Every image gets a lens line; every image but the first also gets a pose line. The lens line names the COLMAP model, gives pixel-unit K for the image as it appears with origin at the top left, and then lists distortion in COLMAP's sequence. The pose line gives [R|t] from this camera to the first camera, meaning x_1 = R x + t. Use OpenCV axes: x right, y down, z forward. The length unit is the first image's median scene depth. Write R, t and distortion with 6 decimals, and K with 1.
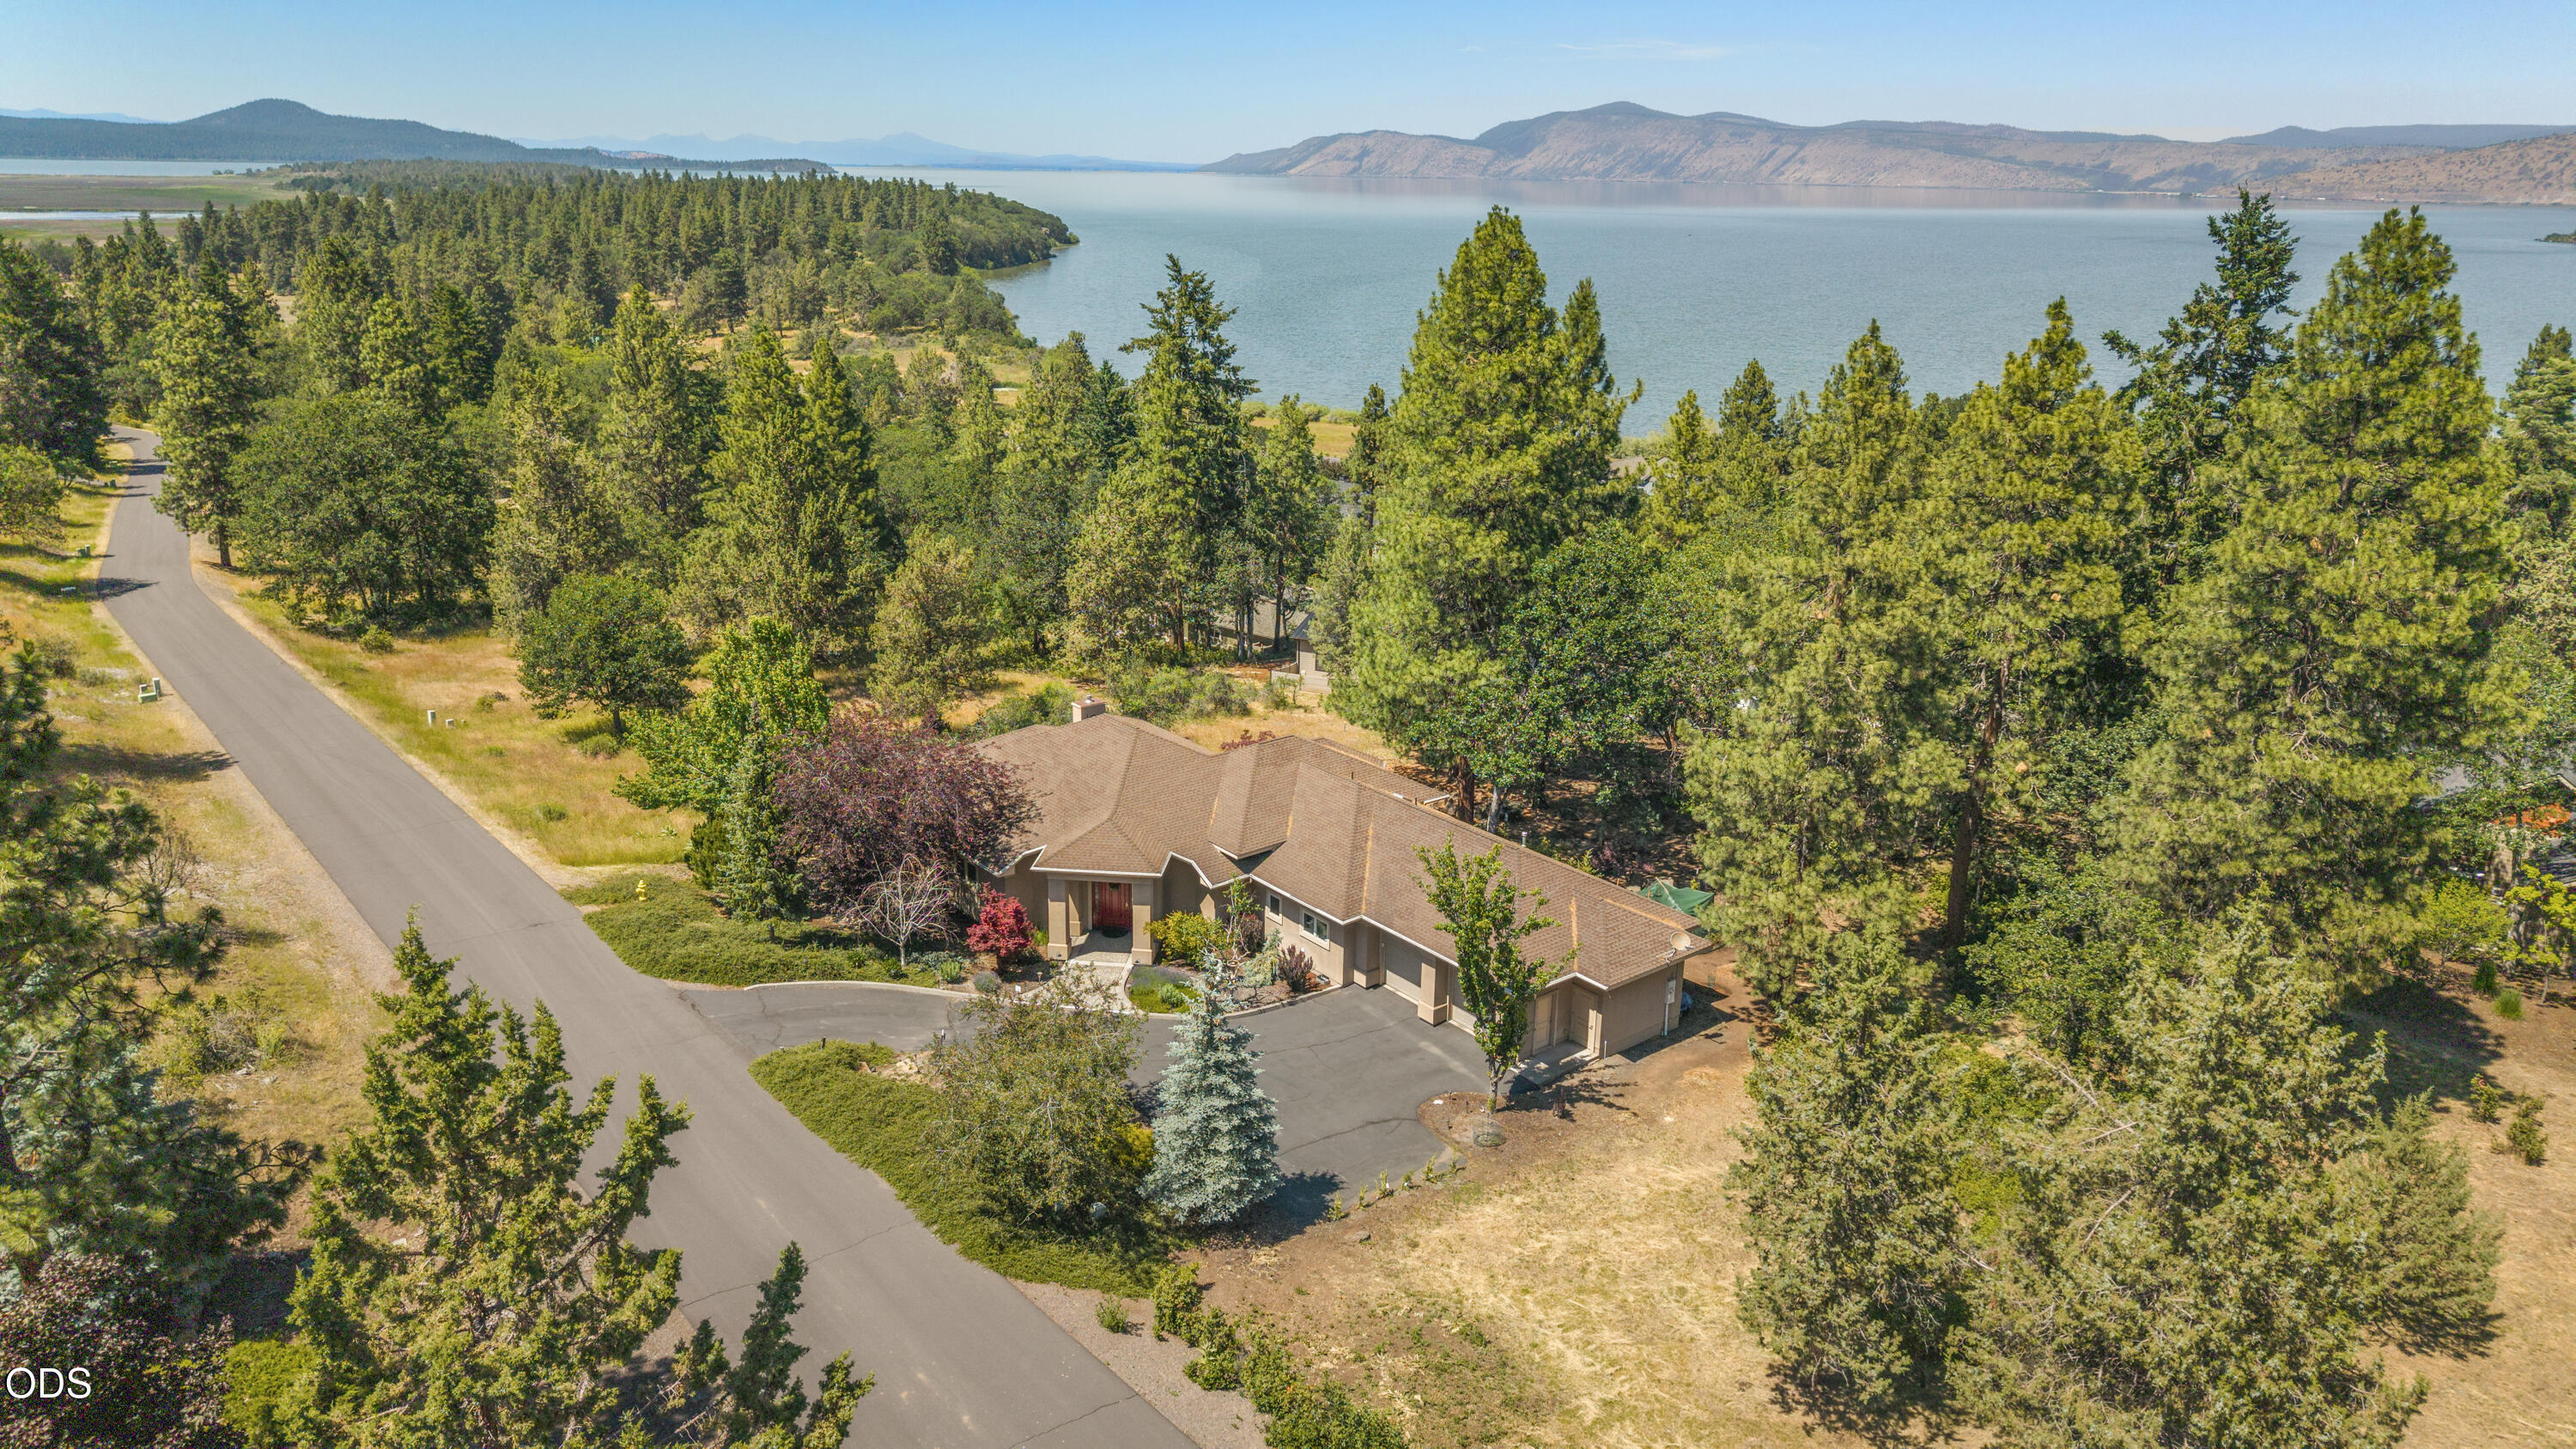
lens RADIAL K [[1737.6, 0, 1278.2], [0, 1737.6, 727.7], [0, 0, 1]] dist [0.021936, -0.009665]
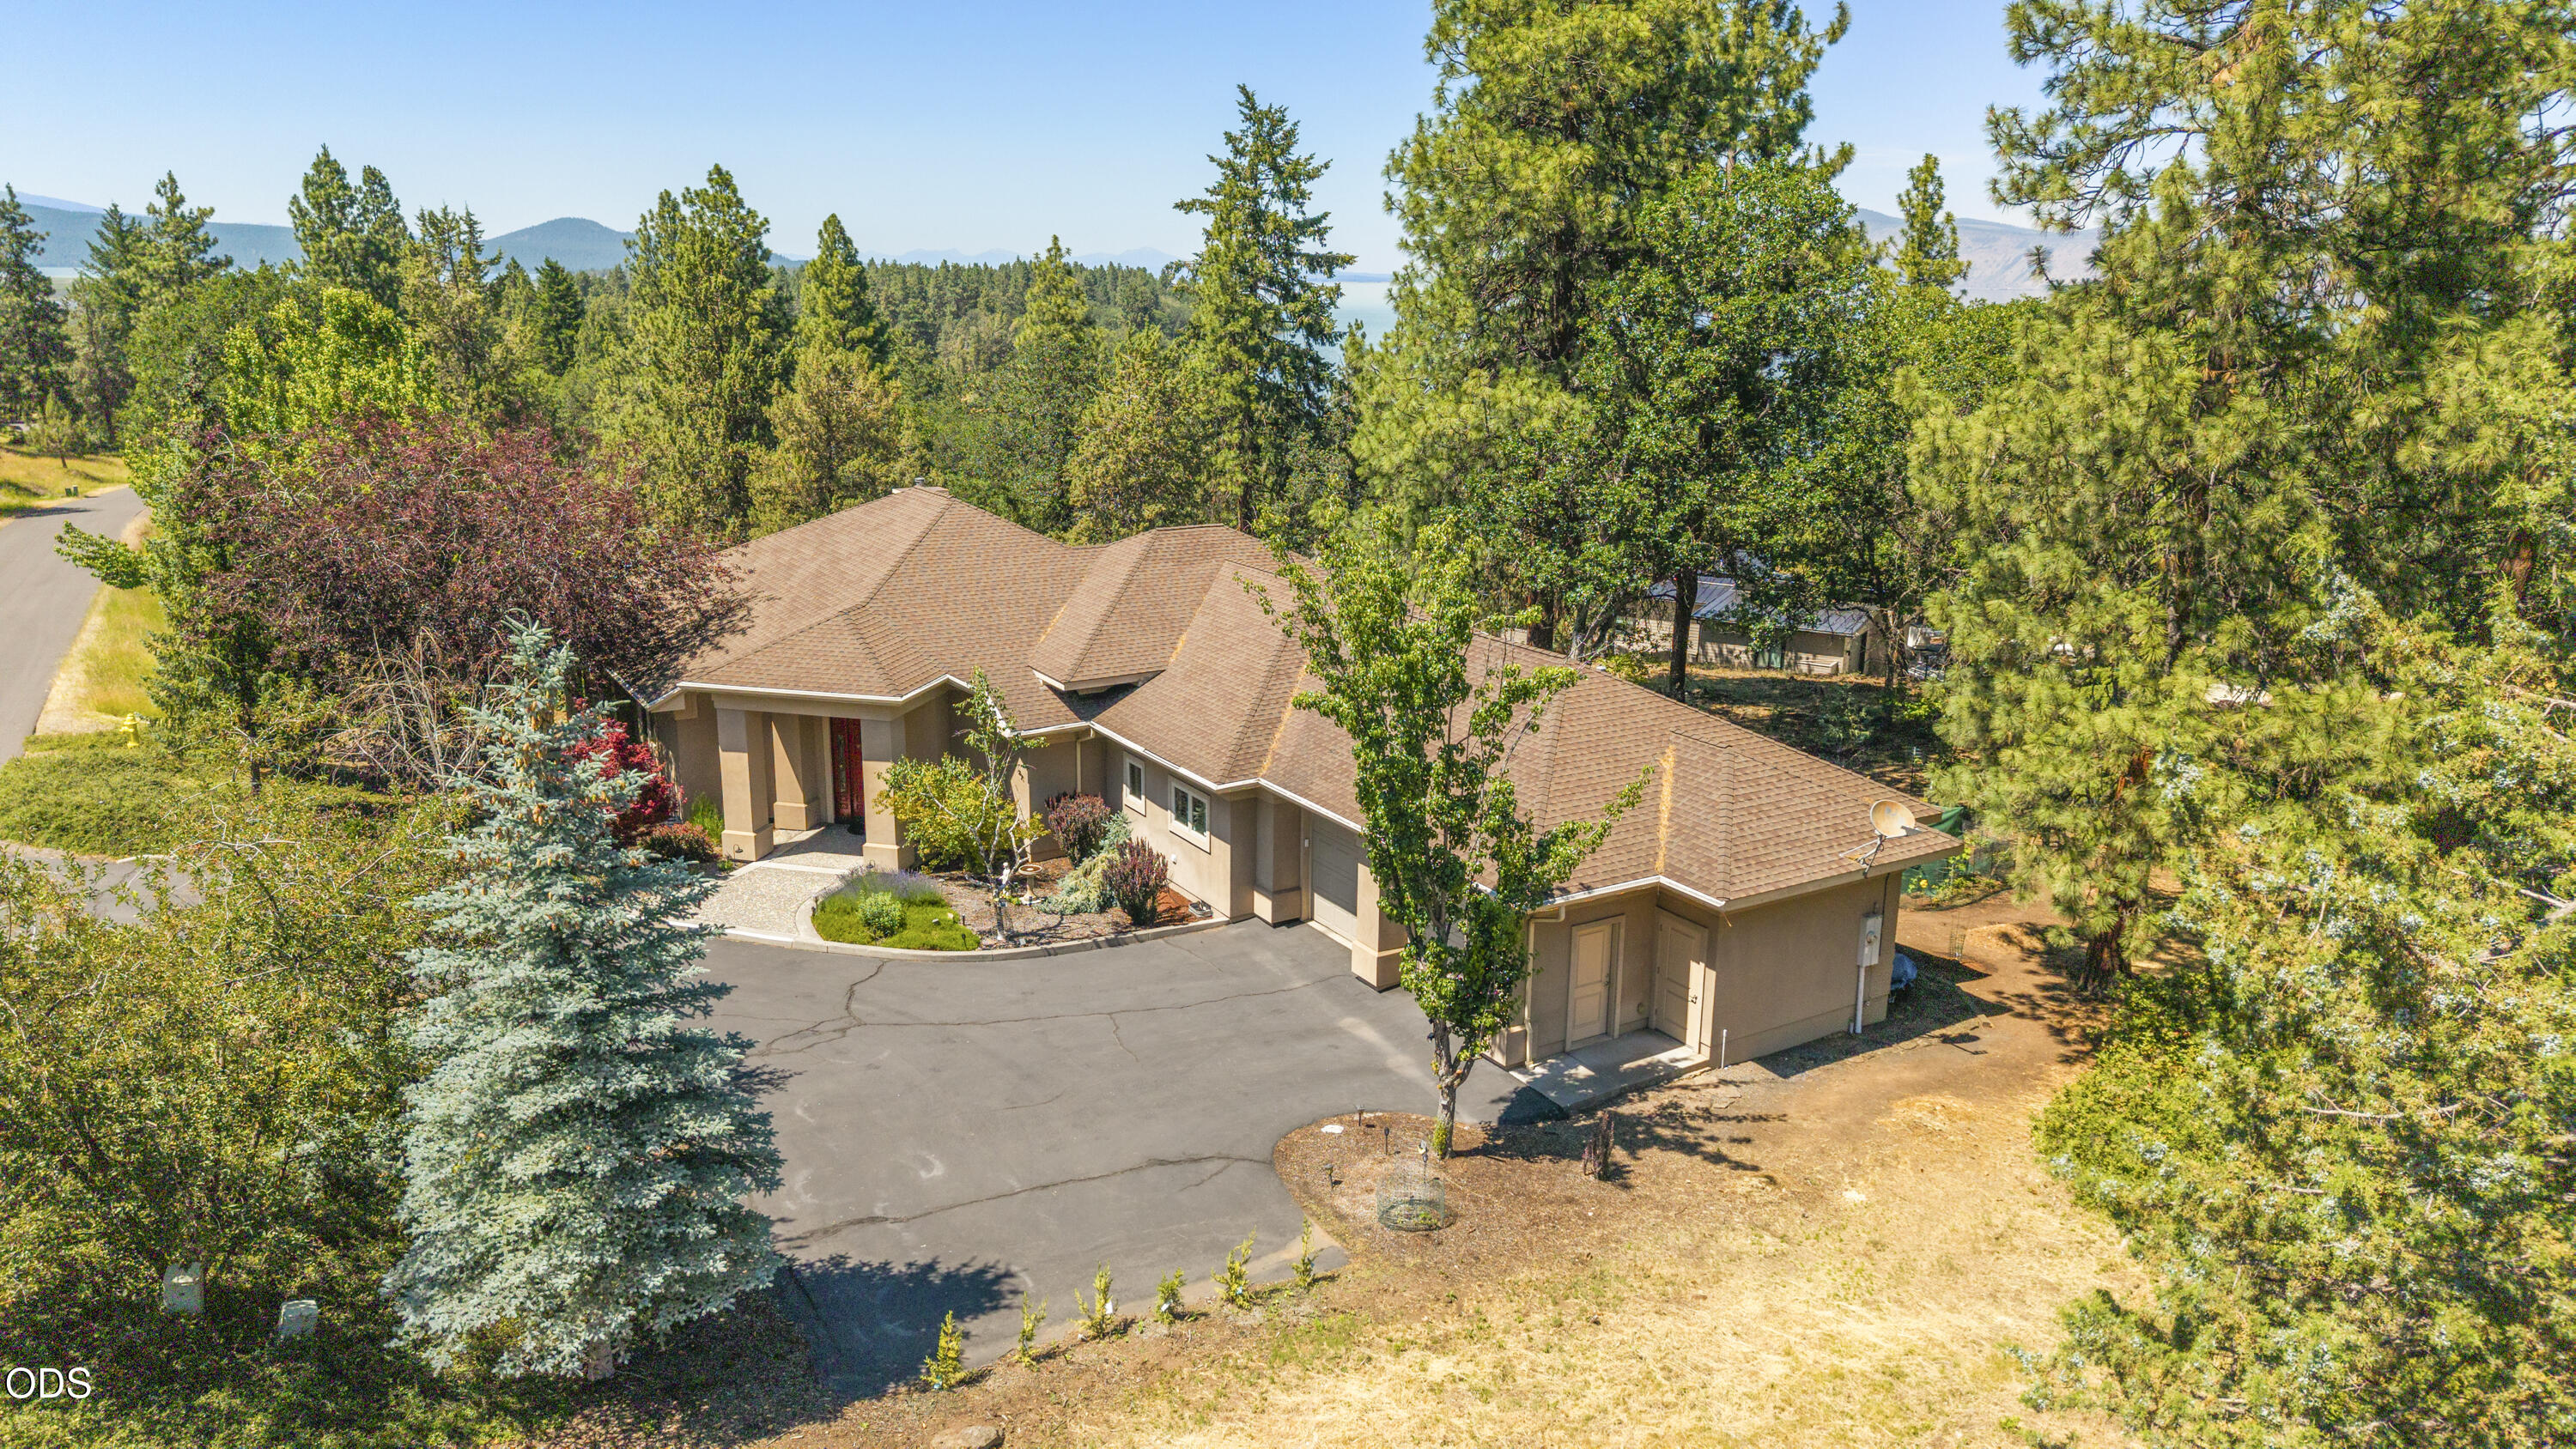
lens RADIAL K [[1737.6, 0, 1294.5], [0, 1737.6, 729.7], [0, 0, 1]] dist [0.021936, -0.009665]
pose [[0.993147, 0.030943, -0.112698, 0.113366], [-0.037619, 0.997631, -0.057599, 0.120006], [0.110648, 0.061444, 0.991958, 0.472771]]
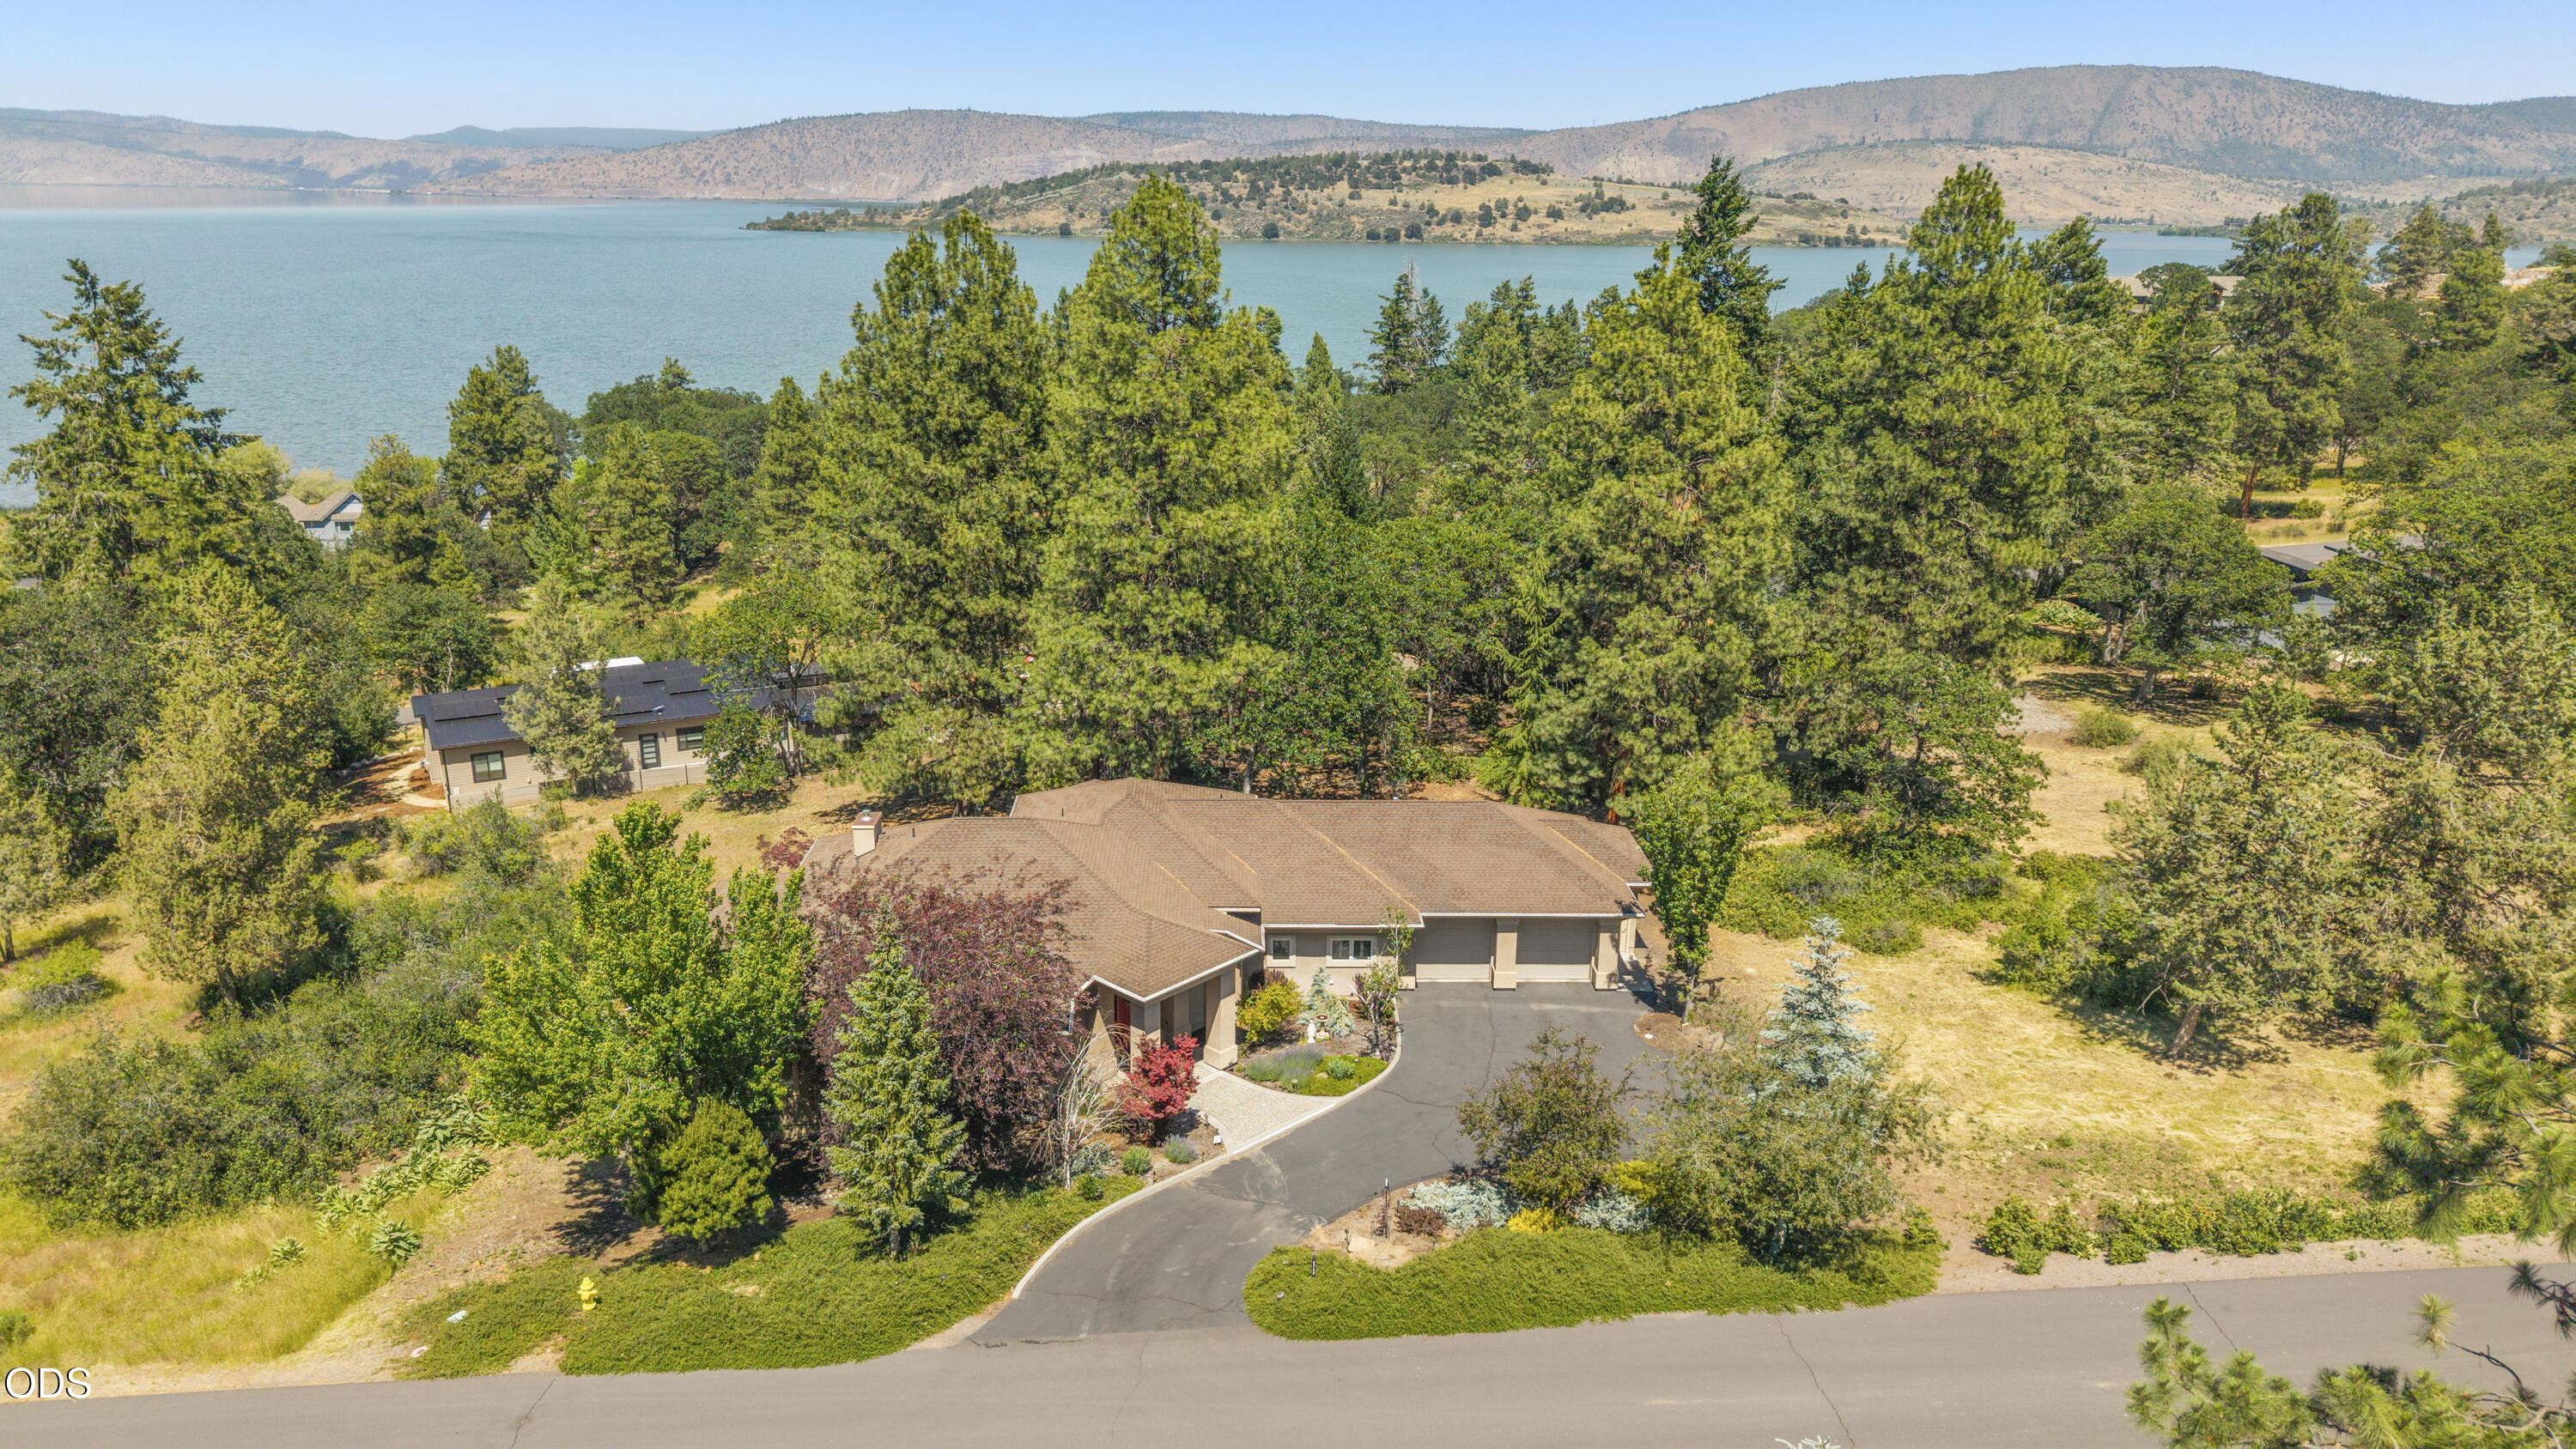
lens RADIAL K [[1737.6, 0, 1269.7], [0, 1737.6, 722.5], [0, 0, 1]] dist [0.021936, -0.009665]
pose [[0.604027, -0.243633, 0.758811, -0.675327], [0.244783, 0.962819, 0.114283, -0.116055], [-0.758441, 0.116713, 0.641206, 0.427197]]
